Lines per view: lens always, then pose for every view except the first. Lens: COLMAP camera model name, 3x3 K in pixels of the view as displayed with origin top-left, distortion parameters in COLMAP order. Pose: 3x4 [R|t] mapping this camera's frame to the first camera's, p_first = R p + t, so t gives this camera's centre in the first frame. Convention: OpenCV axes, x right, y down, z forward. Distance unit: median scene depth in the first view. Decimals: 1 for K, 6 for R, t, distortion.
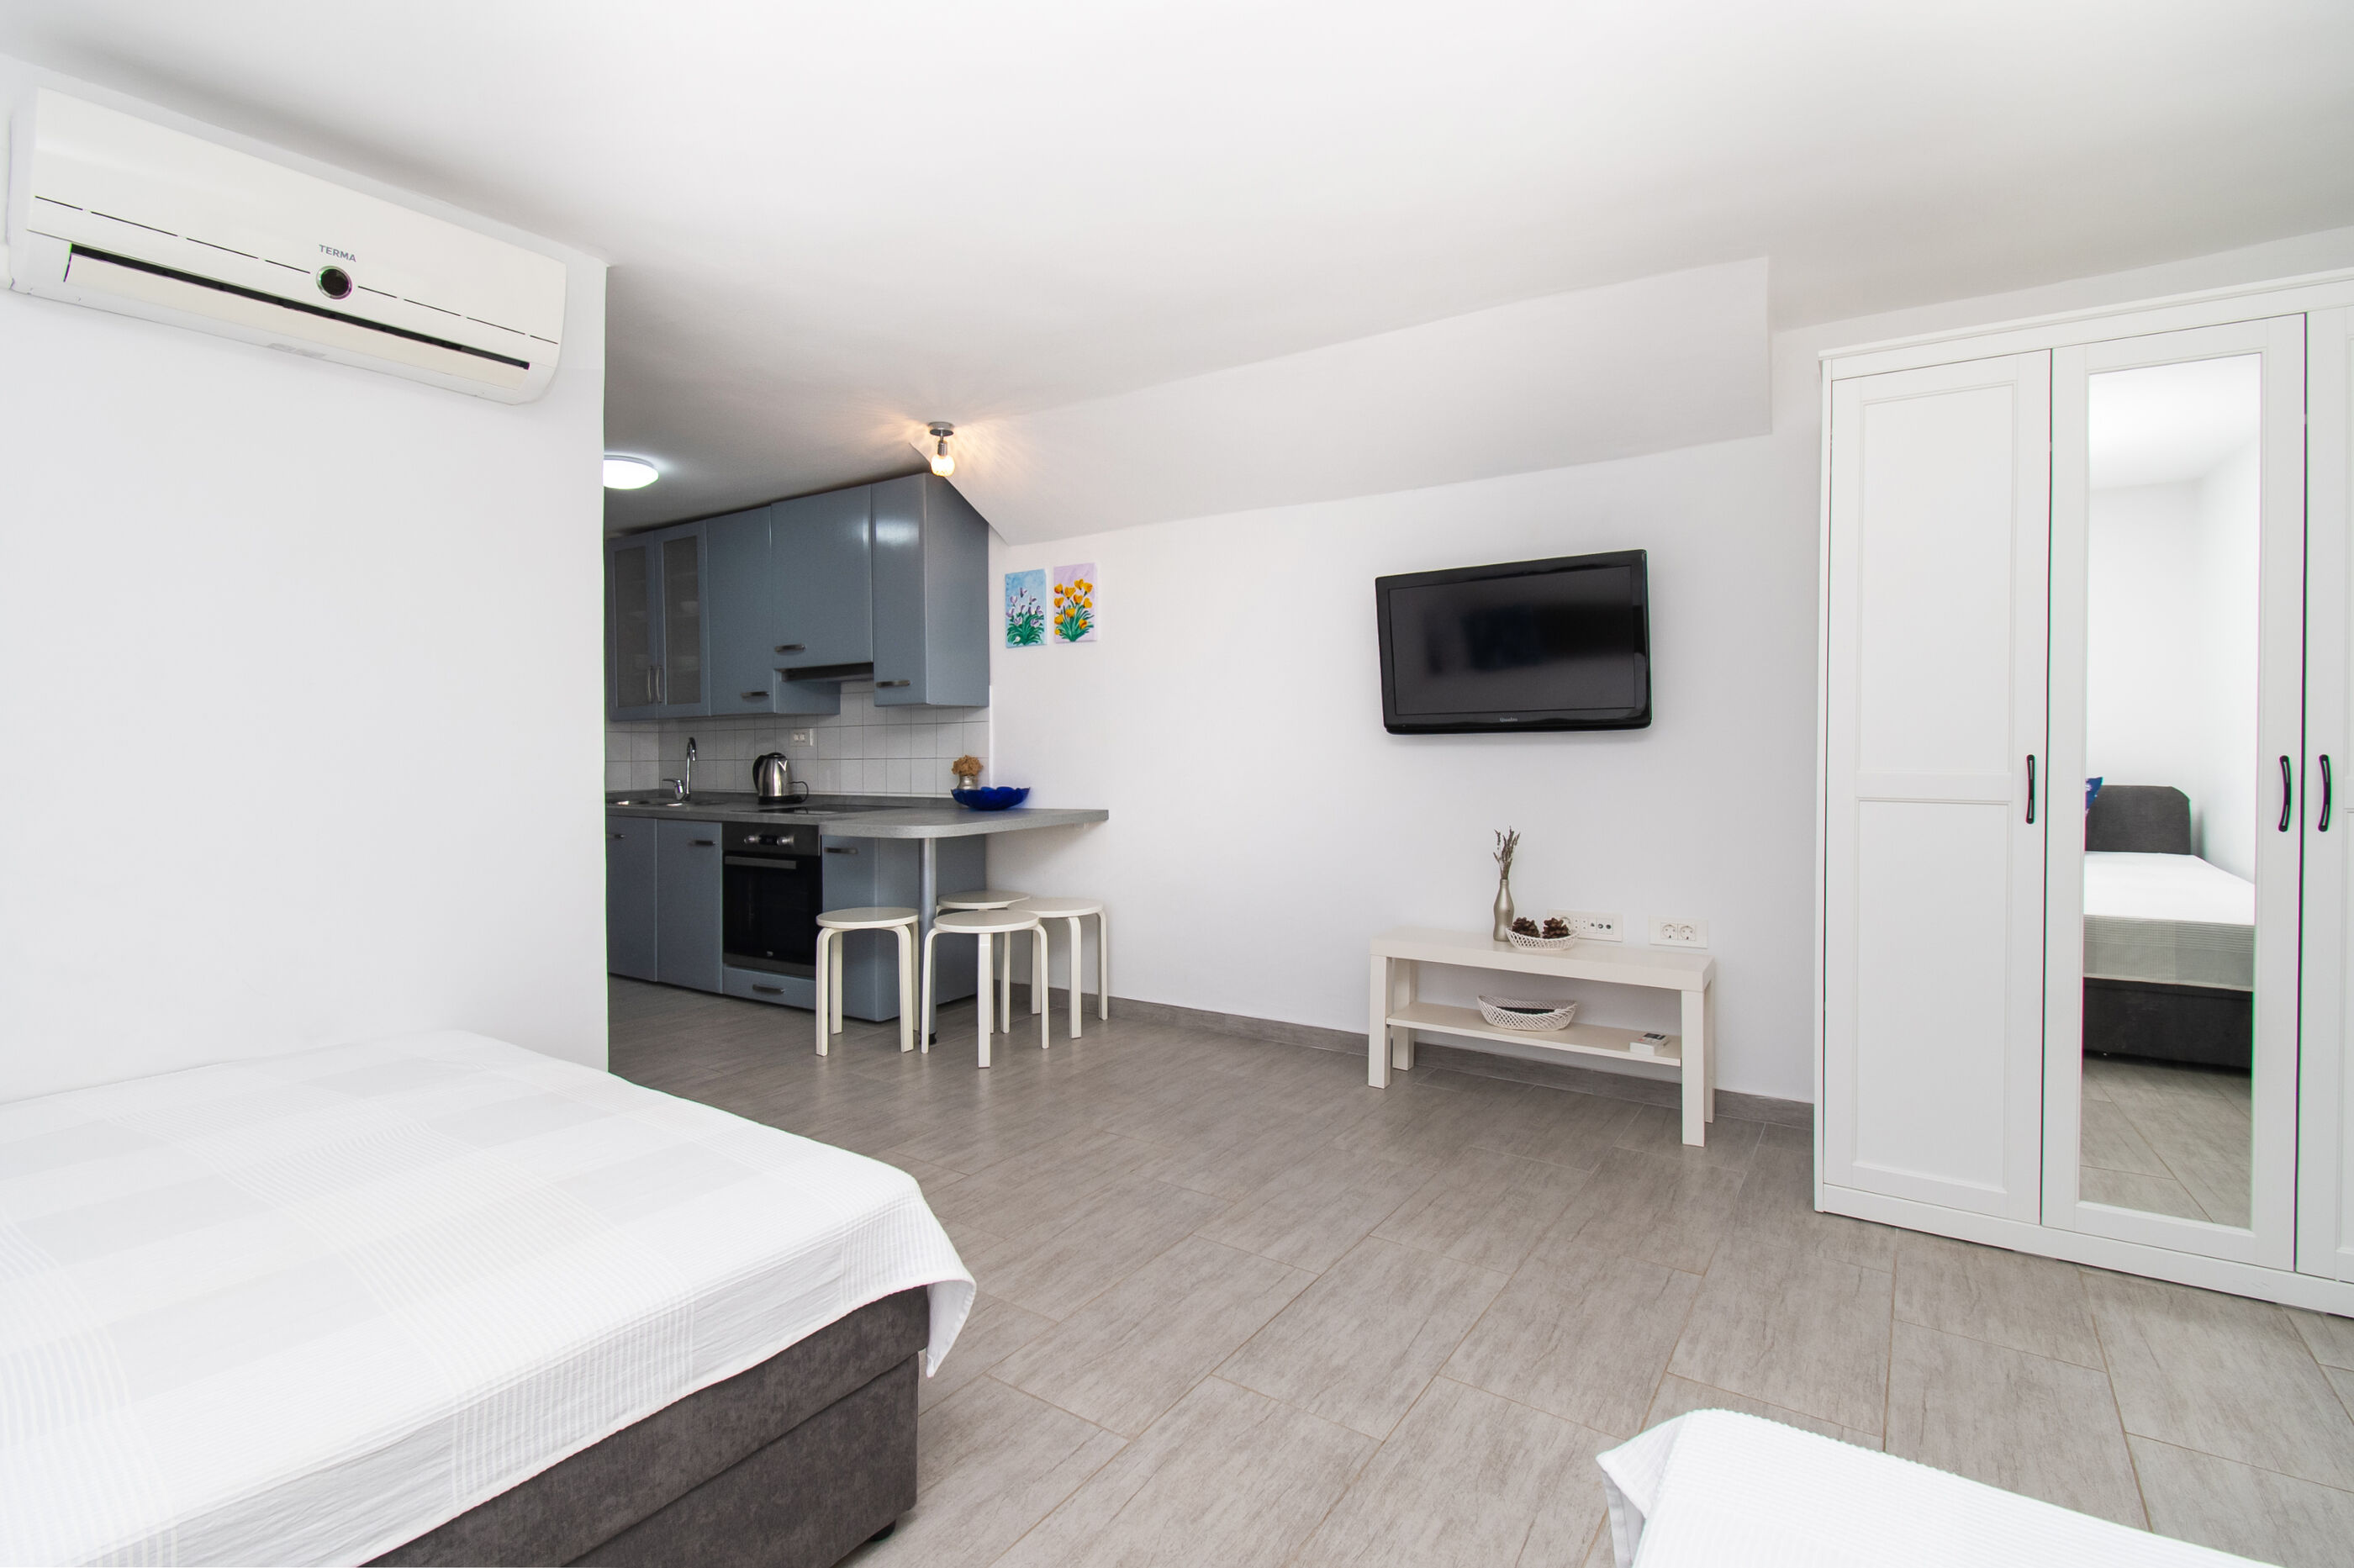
lens RADIAL K [[1089.4, 0, 1178.4], [0, 1089.4, 751.3], [0, 0, 1]] dist [0.029743, -0.015564]
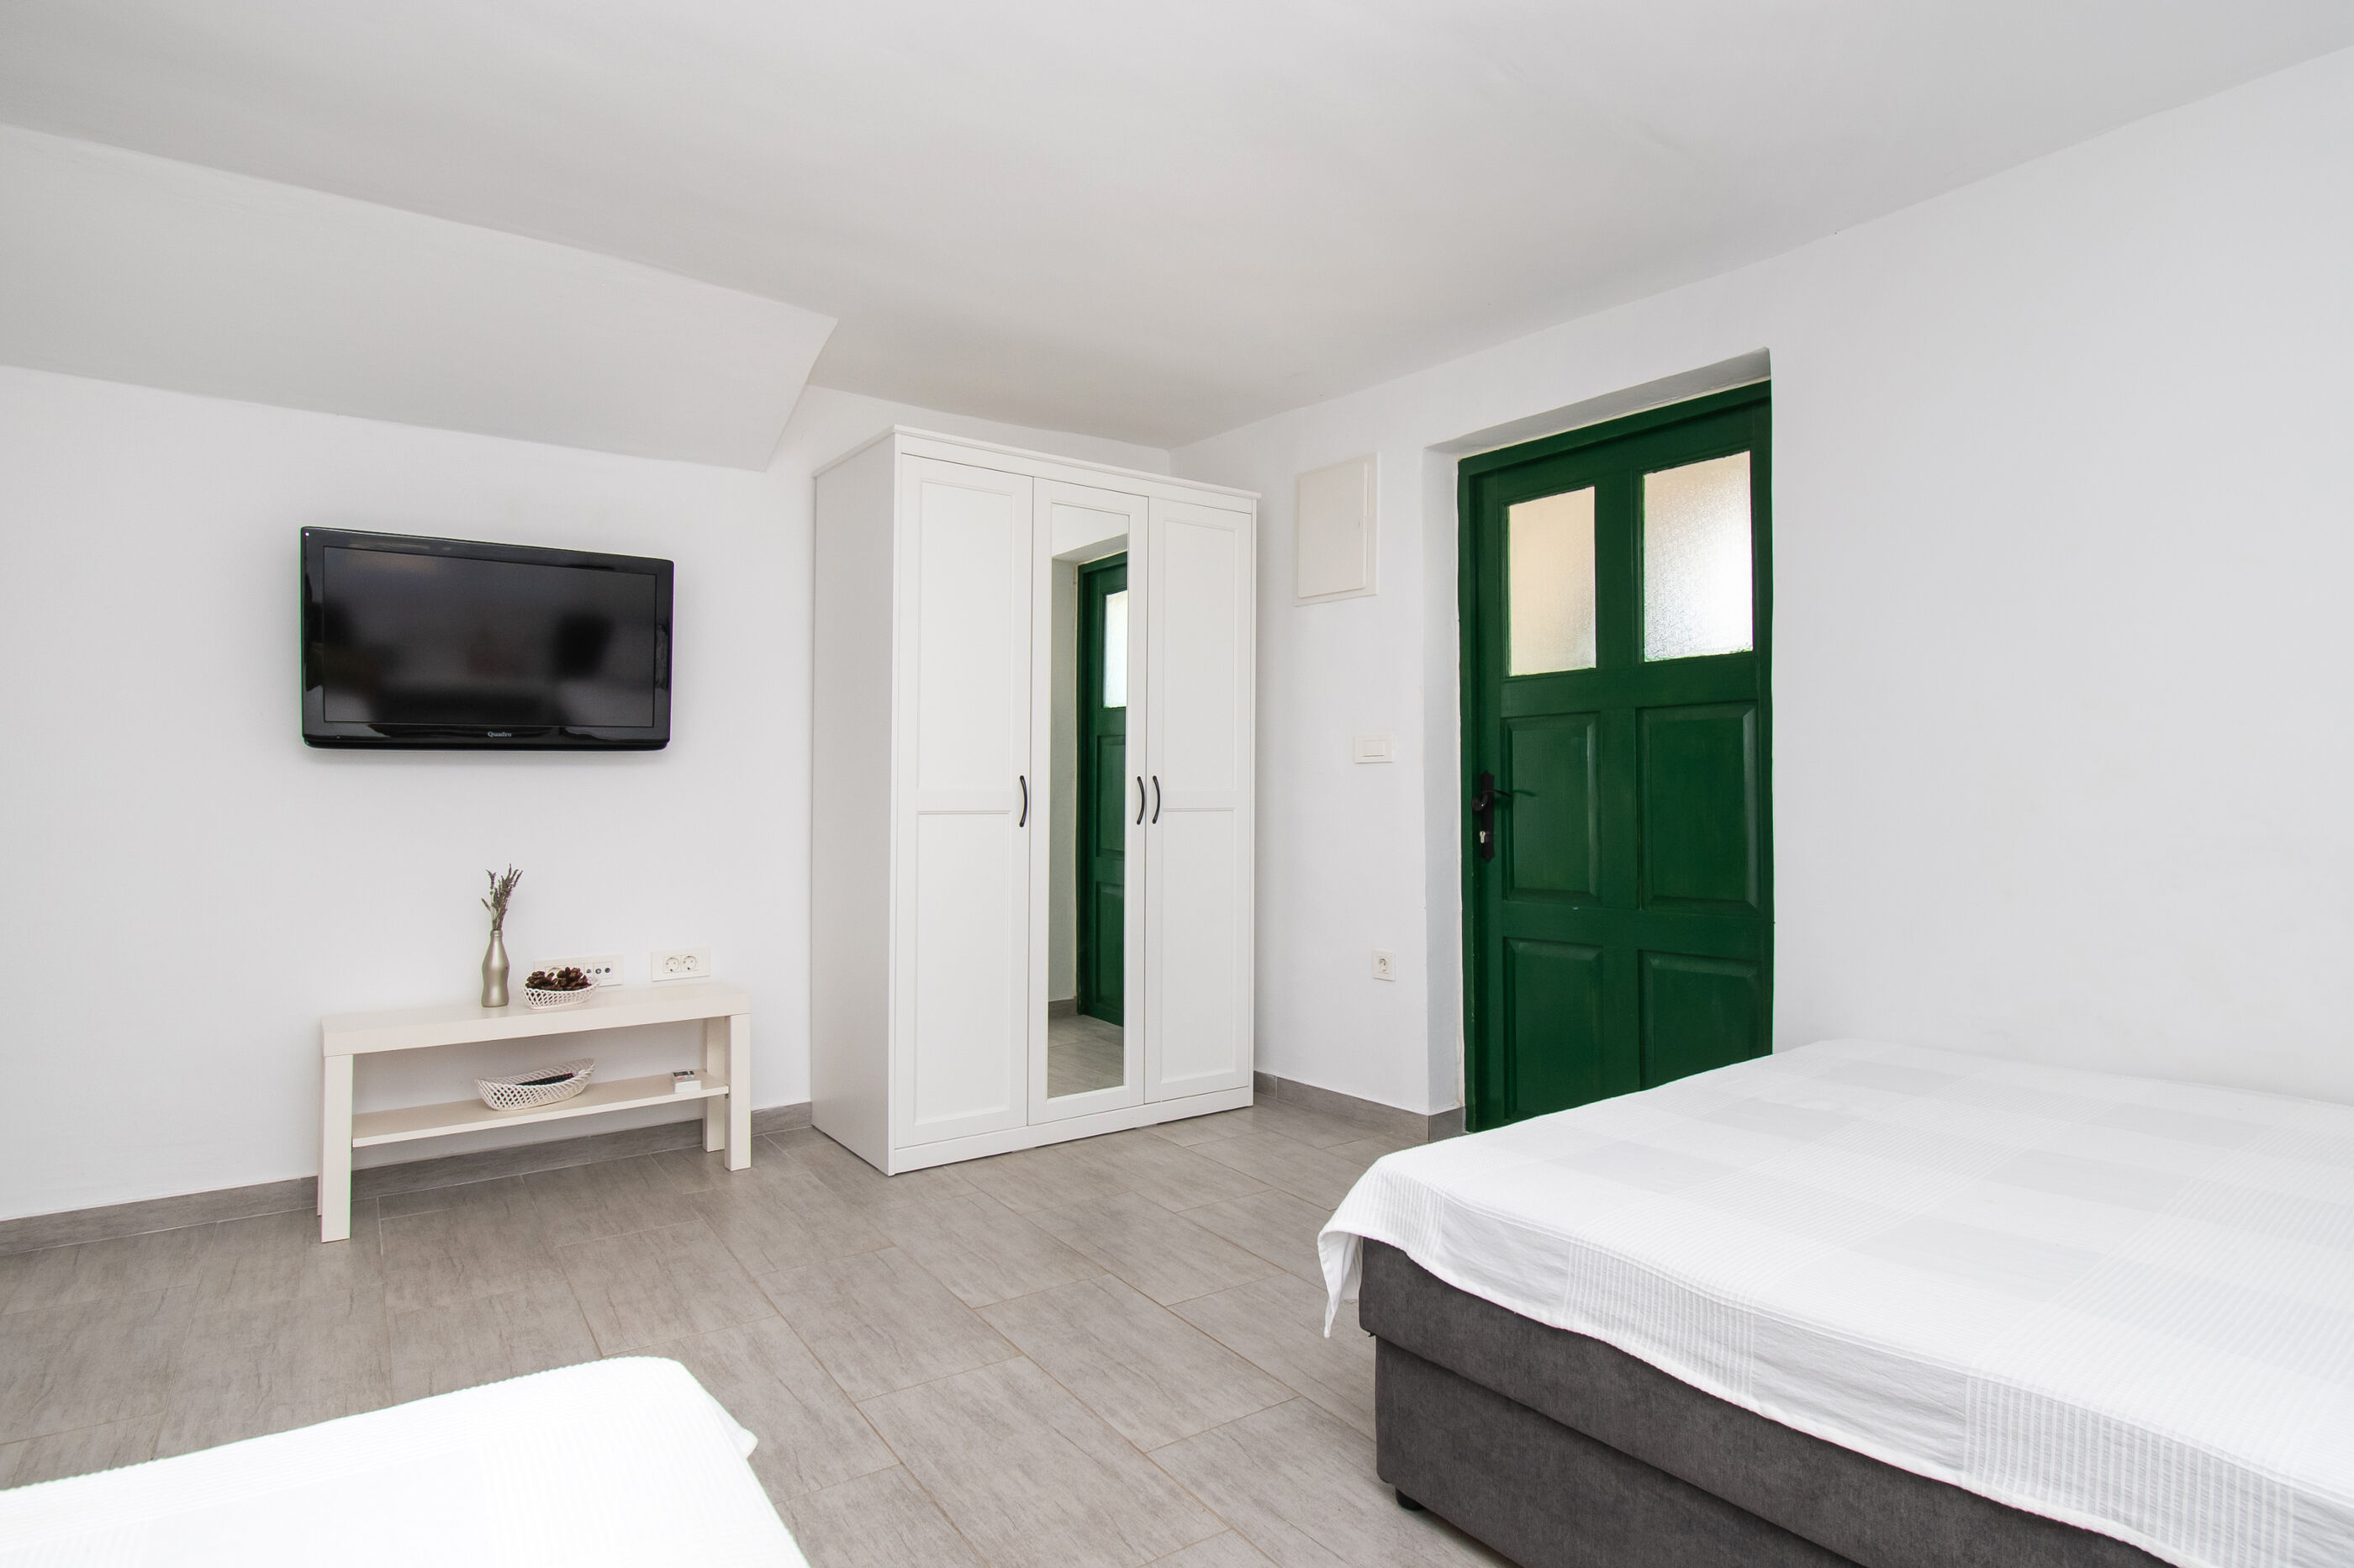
lens RADIAL K [[1252.5, 0, 1185.6], [0, 1252.5, 777.2], [0, 0, 1]] dist [0.002515, -0.000398]
pose [[0.346551, 0.016065, 0.937893, -0.402489], [0.006197, 0.999792, -0.019415, 0.024822], [-0.938010, 0.012540, 0.346380, 0.196654]]
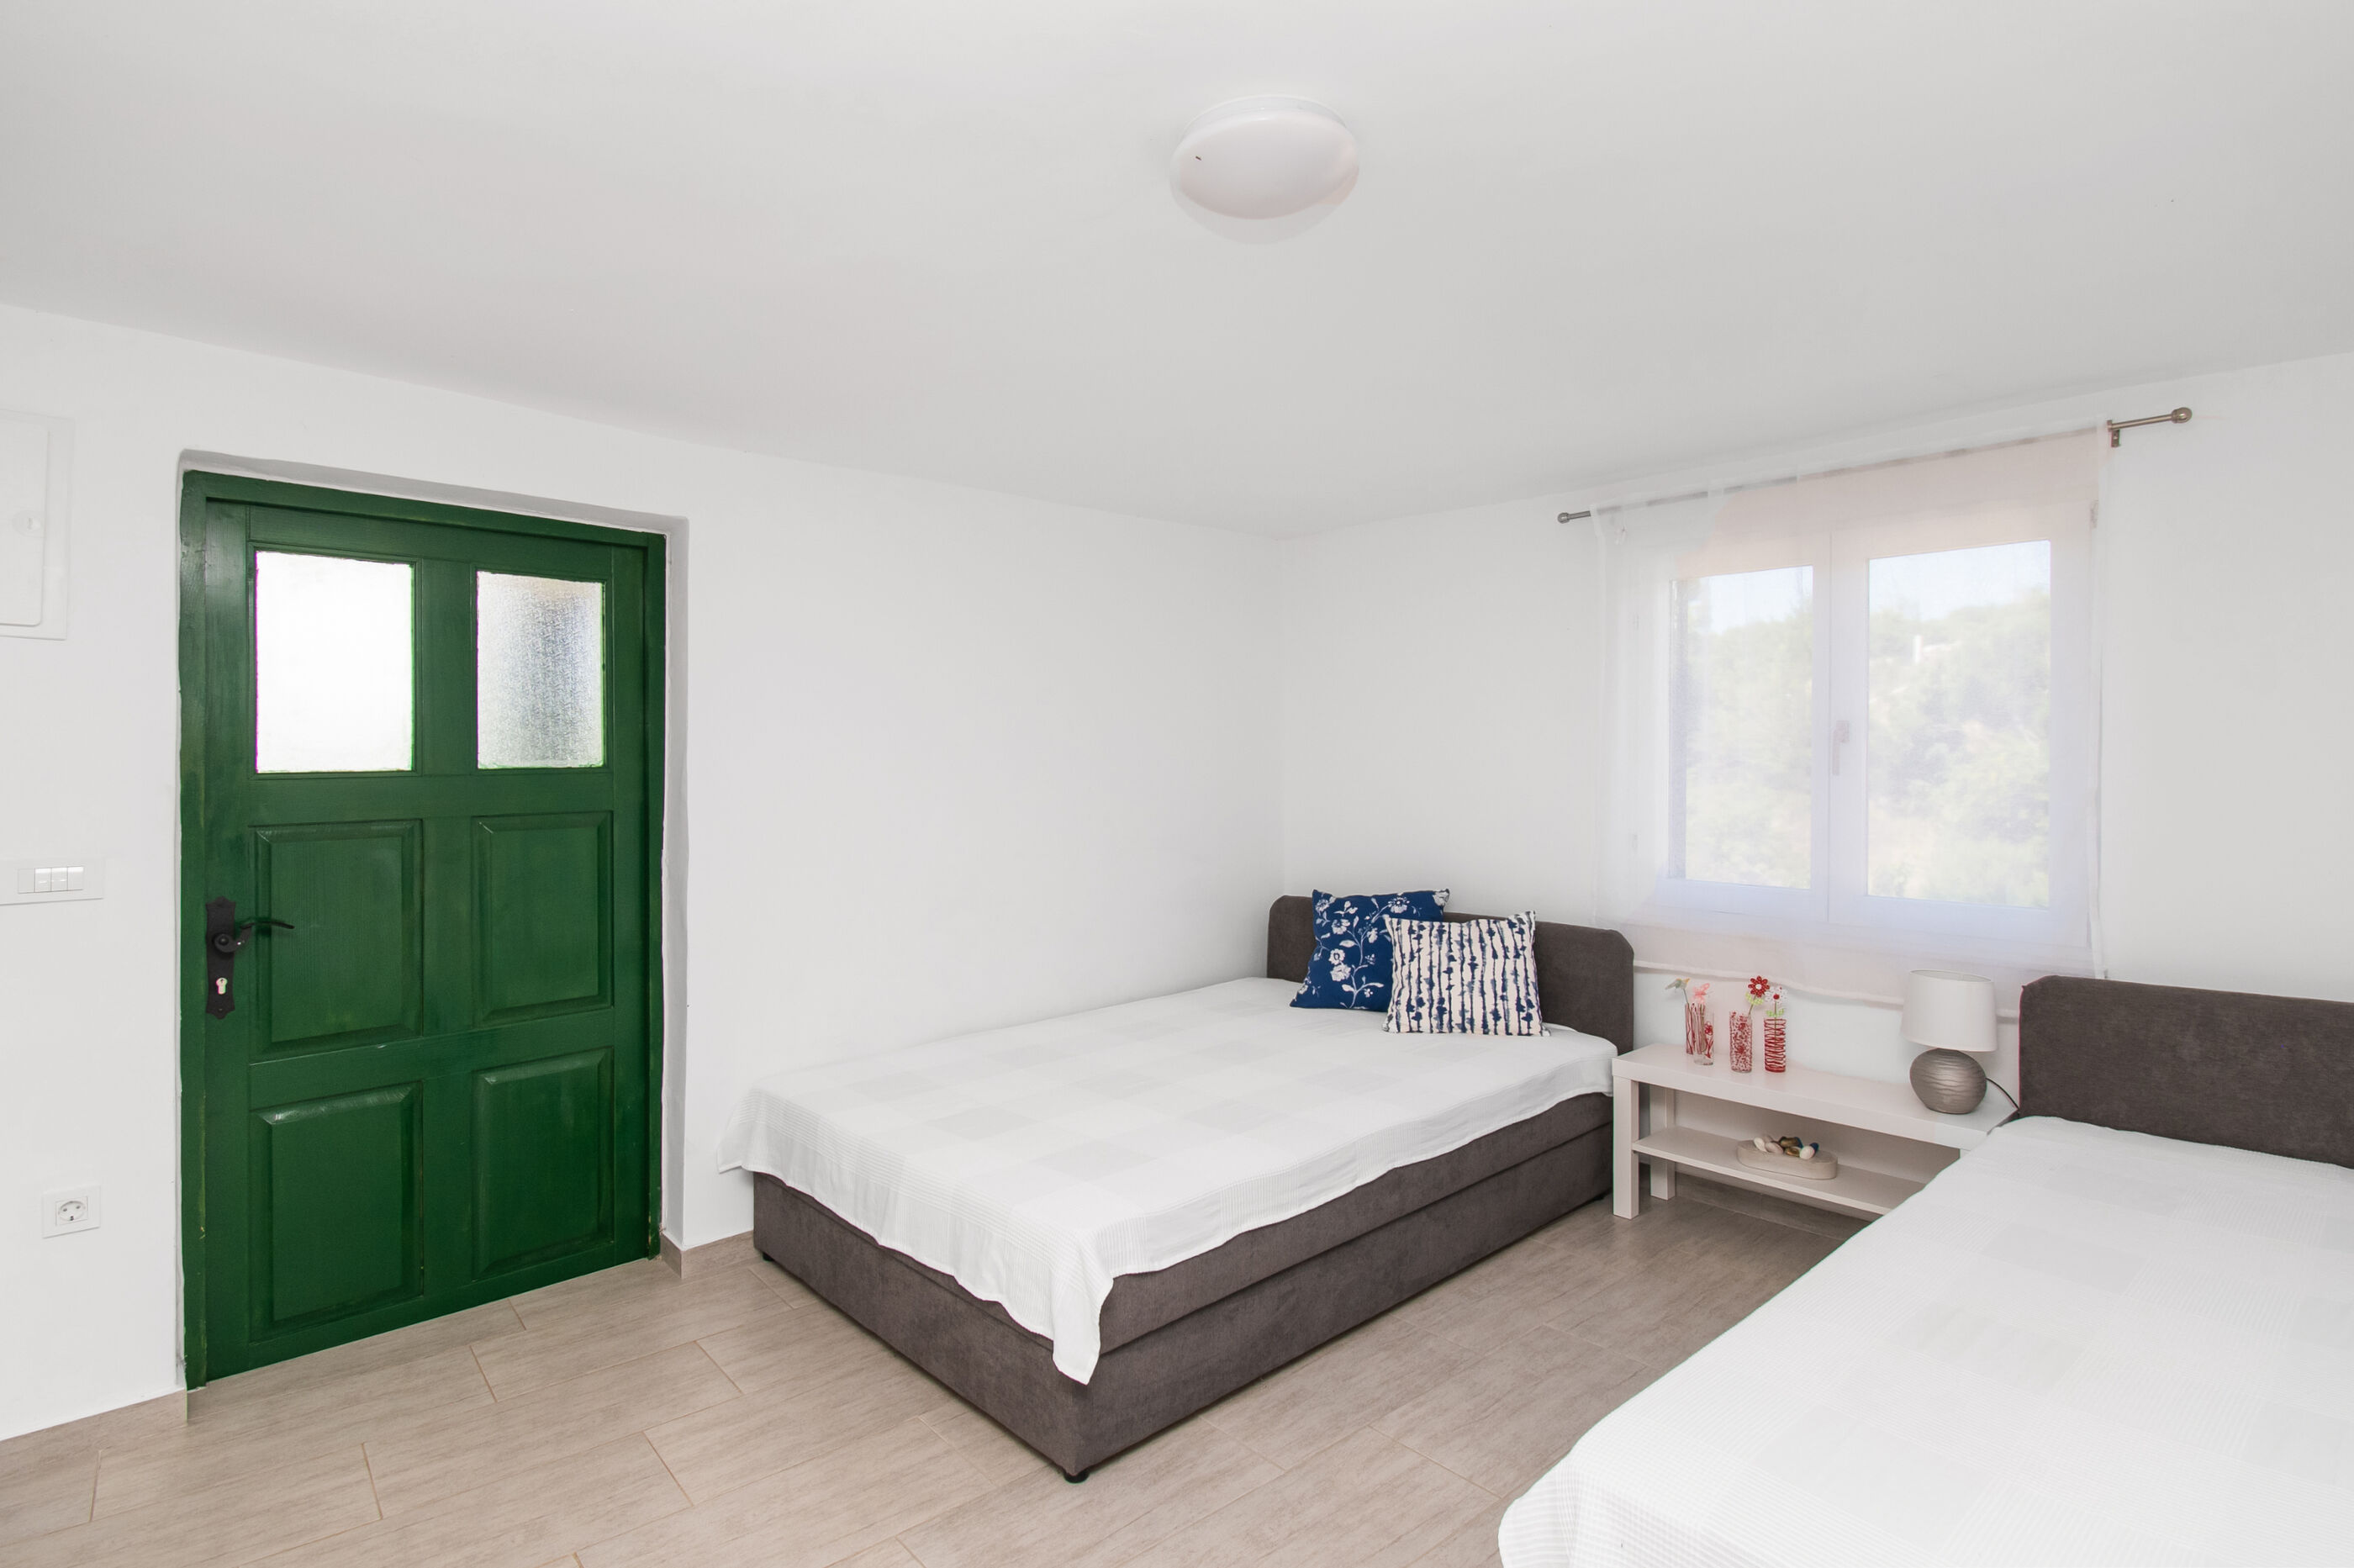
lens RADIAL K [[1174.3, 0, 1191.3], [0, 1174.3, 765.5], [0, 0, 1]] dist [0.039650, -0.033000]
pose [[-0.972627, 0.007759, 0.232242, -0.083538], [0.010436, 0.999892, 0.010300, -0.087976], [-0.232137, 0.012442, -0.972604, 0.939363]]
